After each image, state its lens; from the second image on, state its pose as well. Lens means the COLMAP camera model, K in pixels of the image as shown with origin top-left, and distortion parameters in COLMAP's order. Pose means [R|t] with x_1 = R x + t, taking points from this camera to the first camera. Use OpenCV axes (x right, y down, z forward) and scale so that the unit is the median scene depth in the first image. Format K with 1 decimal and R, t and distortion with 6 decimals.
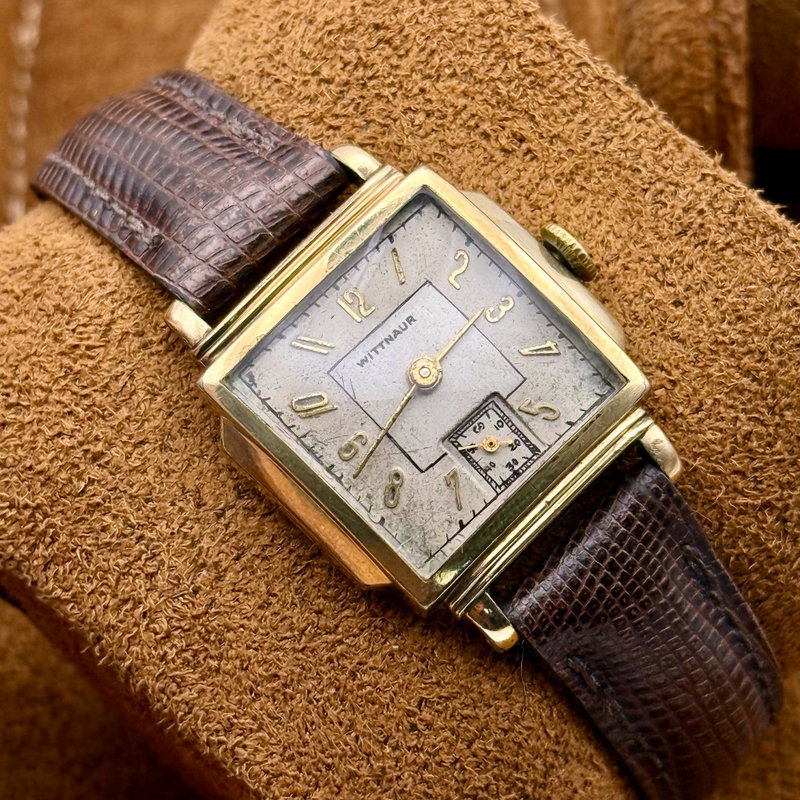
lens RADIAL K [[3388.3, 0, 400.4], [0, 3388.3, 342.8], [0, 0, 1]] dist [0.125417, -13.001196]
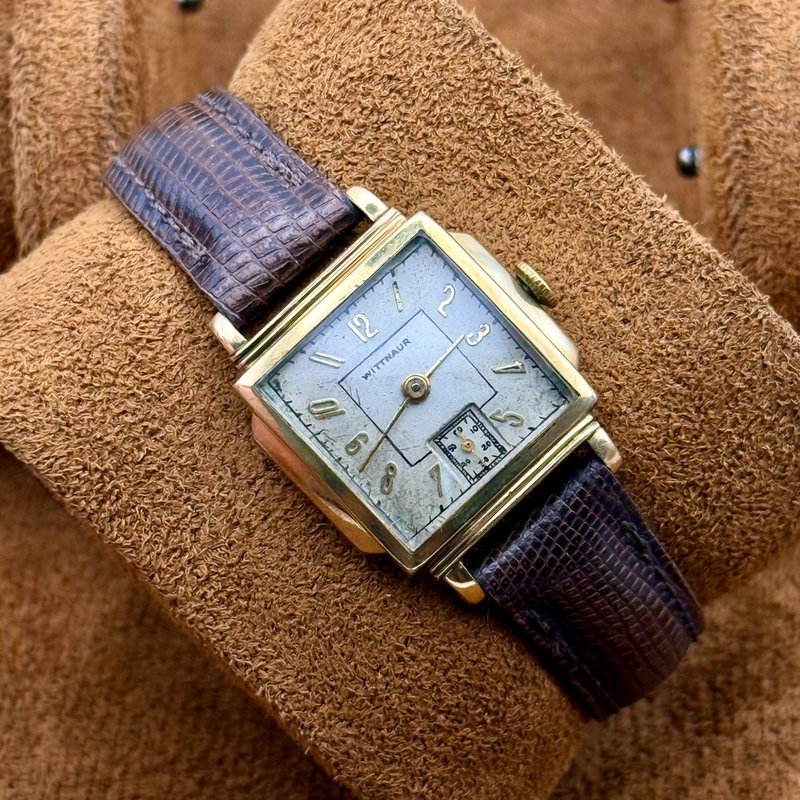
lens RADIAL K [[3388.3, 0, 400.4], [0, 3388.3, 342.8], [0, 0, 1]] dist [0.125417, -13.001196]
pose [[0.999269, 0.030530, -0.023021, 0.028636], [-0.026712, 0.988172, 0.151004, -0.188717], [0.027359, -0.150278, 0.988265, -0.223779]]
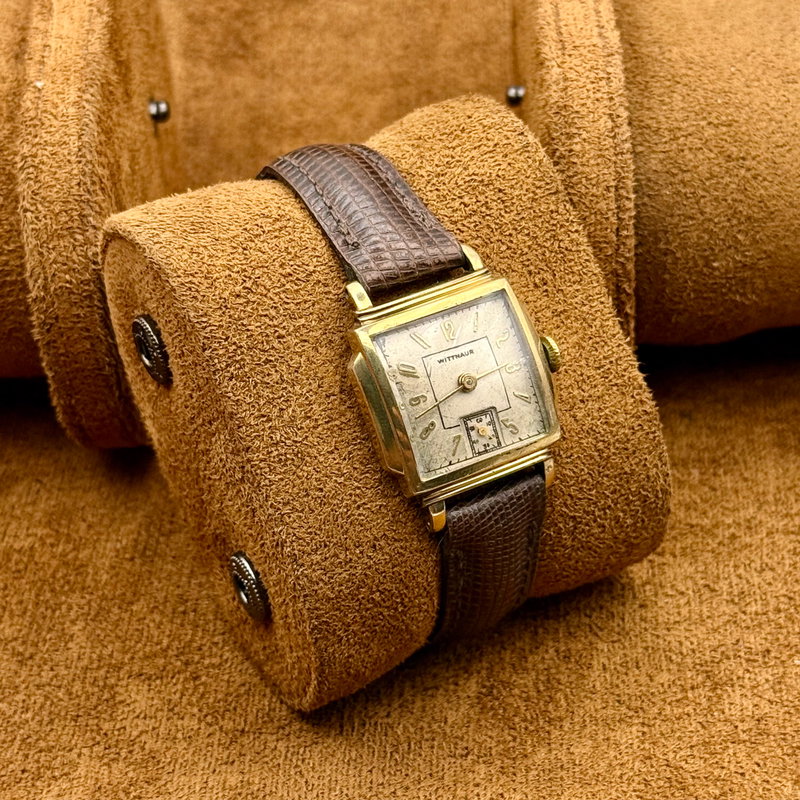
lens RADIAL K [[2439.1, 0, 400.2], [0, 2439.1, 331.2], [0, 0, 1]] dist [0.052155, -0.905872]
pose [[0.853271, 0.449468, 0.264397, -0.380188], [-0.458339, 0.888243, -0.030823, 0.041625], [-0.248703, -0.094883, 0.963921, -0.276367]]
